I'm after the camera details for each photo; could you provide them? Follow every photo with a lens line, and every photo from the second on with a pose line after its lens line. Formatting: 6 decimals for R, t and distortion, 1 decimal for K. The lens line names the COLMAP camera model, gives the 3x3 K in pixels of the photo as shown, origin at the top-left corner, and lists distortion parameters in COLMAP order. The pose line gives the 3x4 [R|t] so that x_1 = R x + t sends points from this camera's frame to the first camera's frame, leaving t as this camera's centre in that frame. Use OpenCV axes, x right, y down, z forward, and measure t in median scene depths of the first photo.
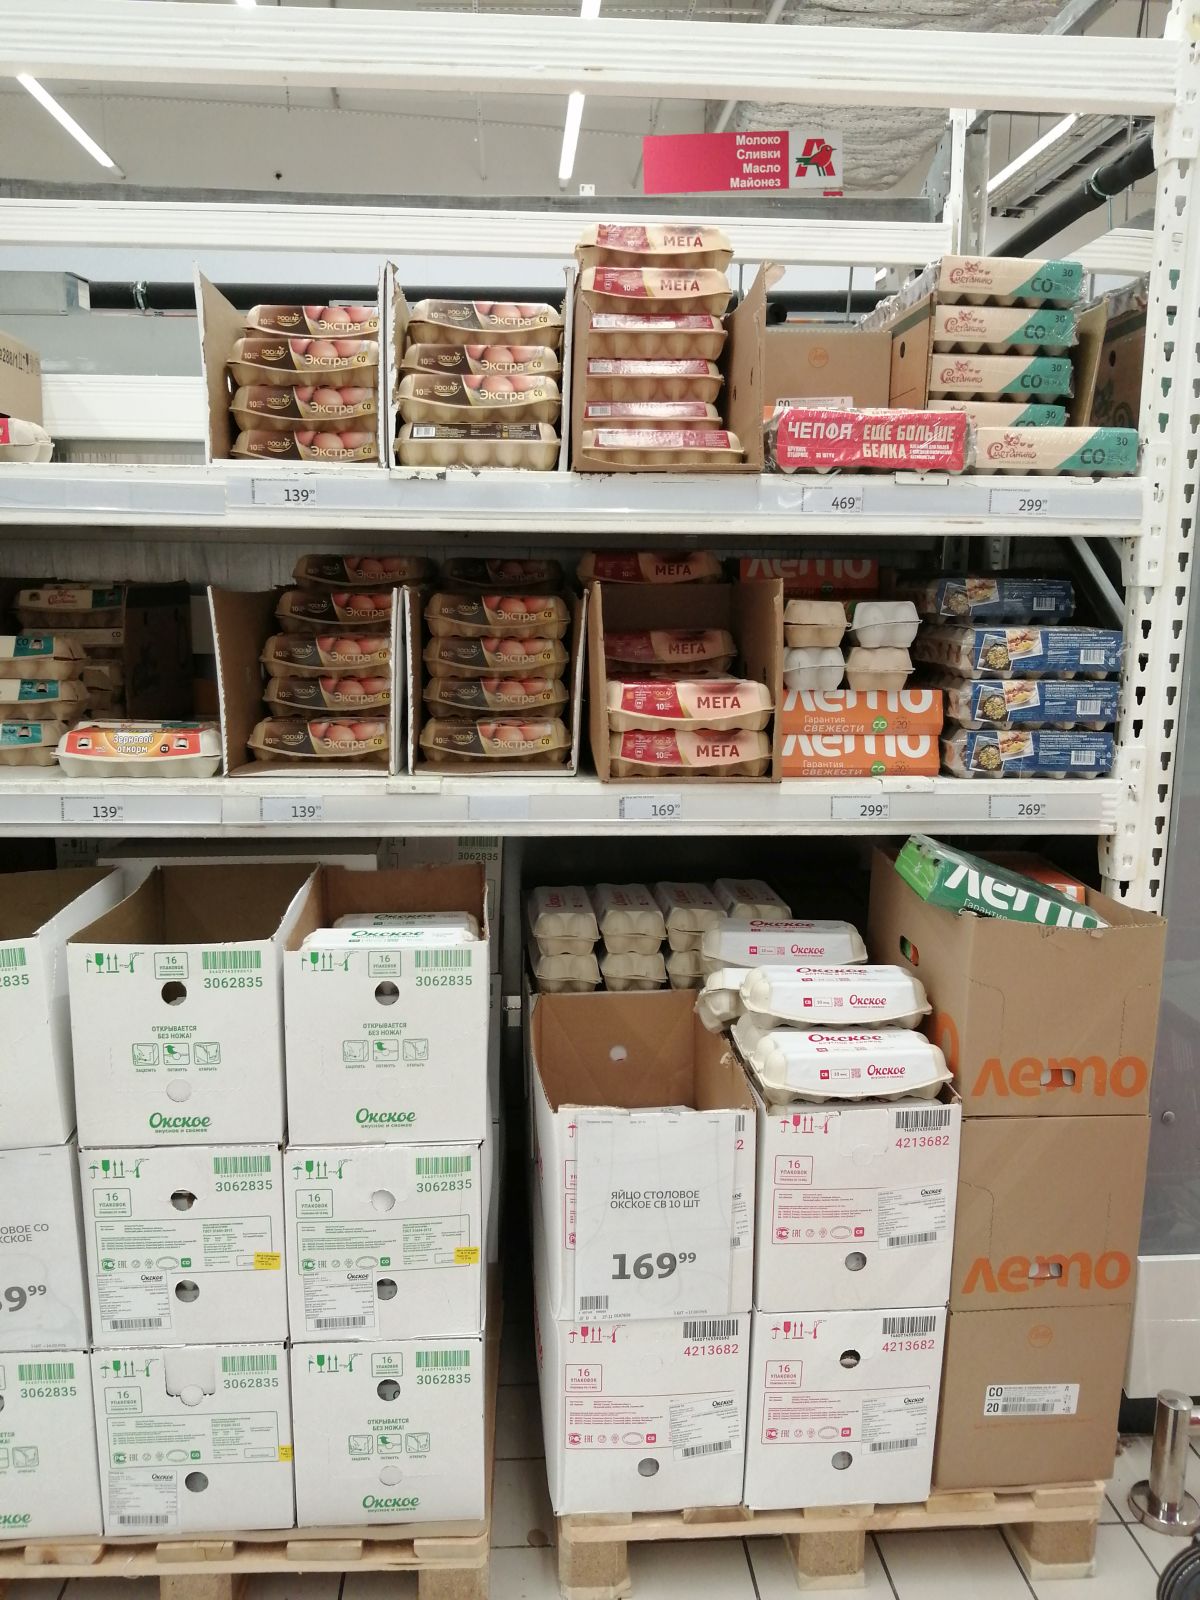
lens RADIAL K [[1286.5, 0, 591.2], [0, 1286.5, 812.8], [0, 0, 1]] dist [0.011650, -0.030208]
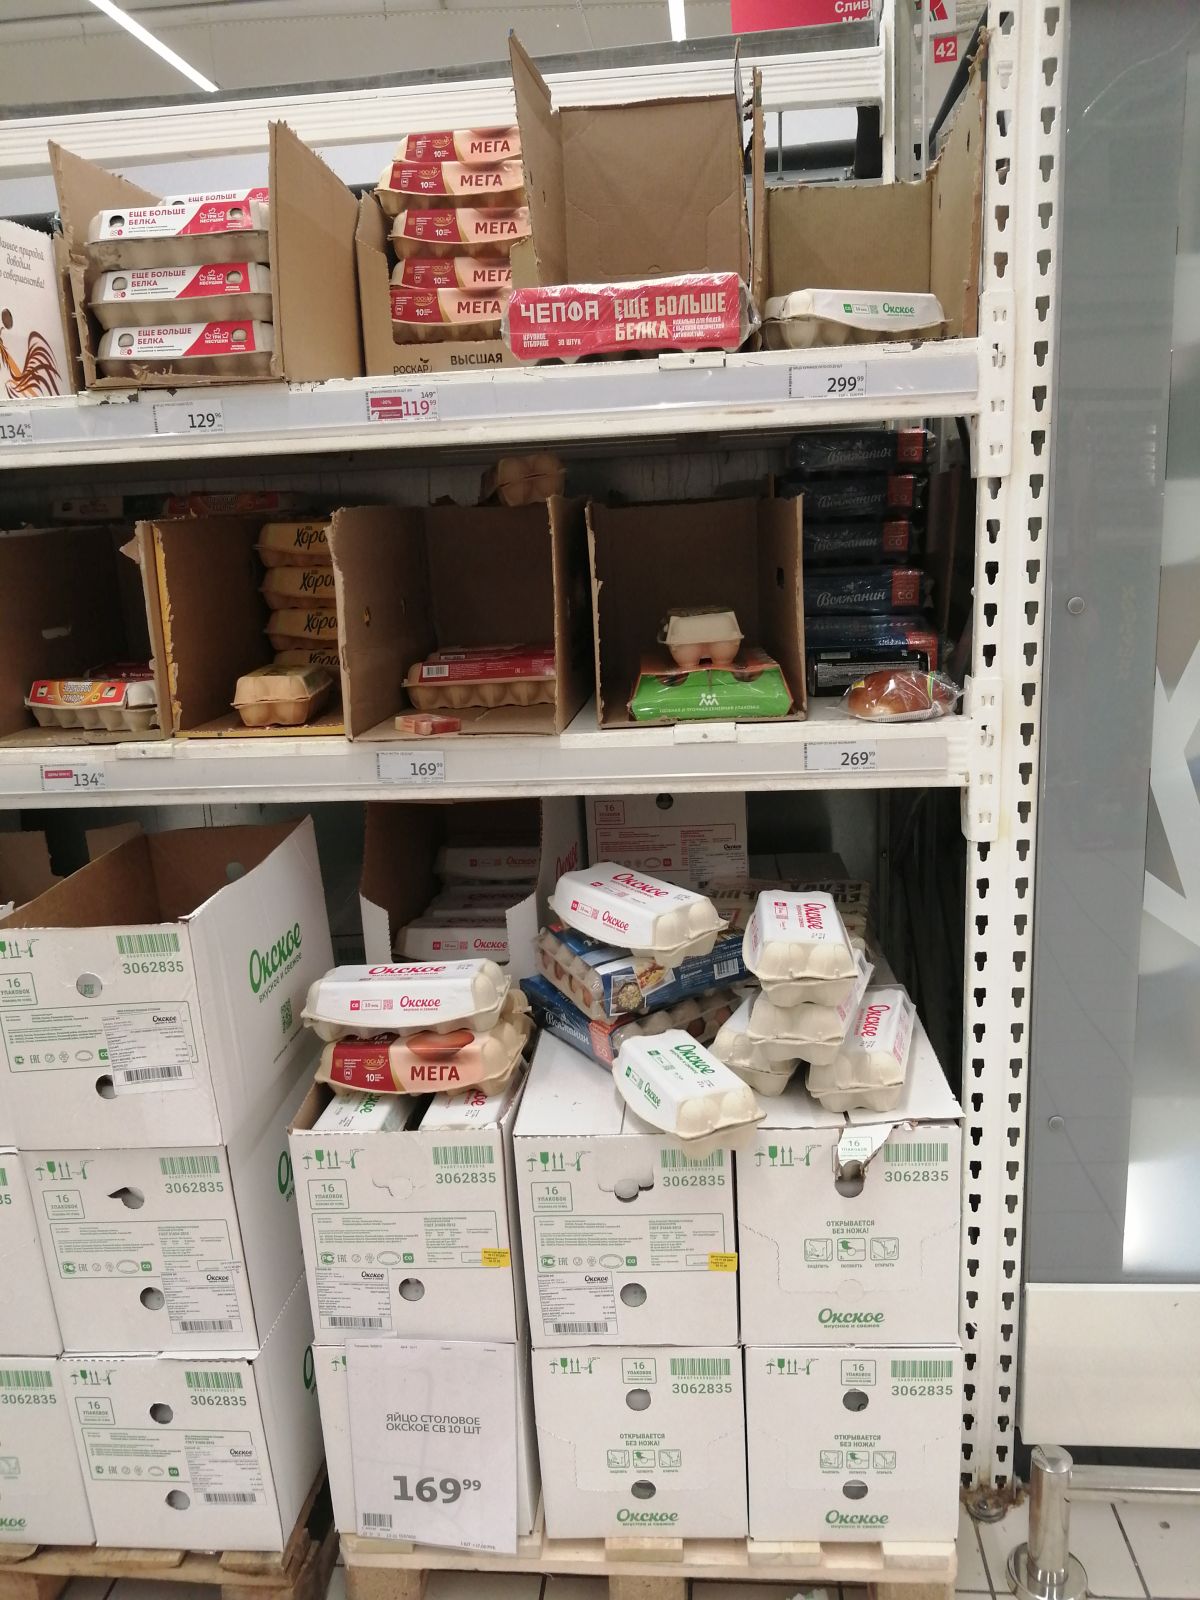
lens RADIAL K [[1286.5, 0, 613.0], [0, 1286.5, 811.9], [0, 0, 1]] dist [0.011650, -0.030208]
pose [[0.986567, -0.017165, -0.162454, 0.327958], [0.027488, 0.997728, 0.061512, -0.024071], [0.161029, -0.065152, 0.984797, 0.160597]]
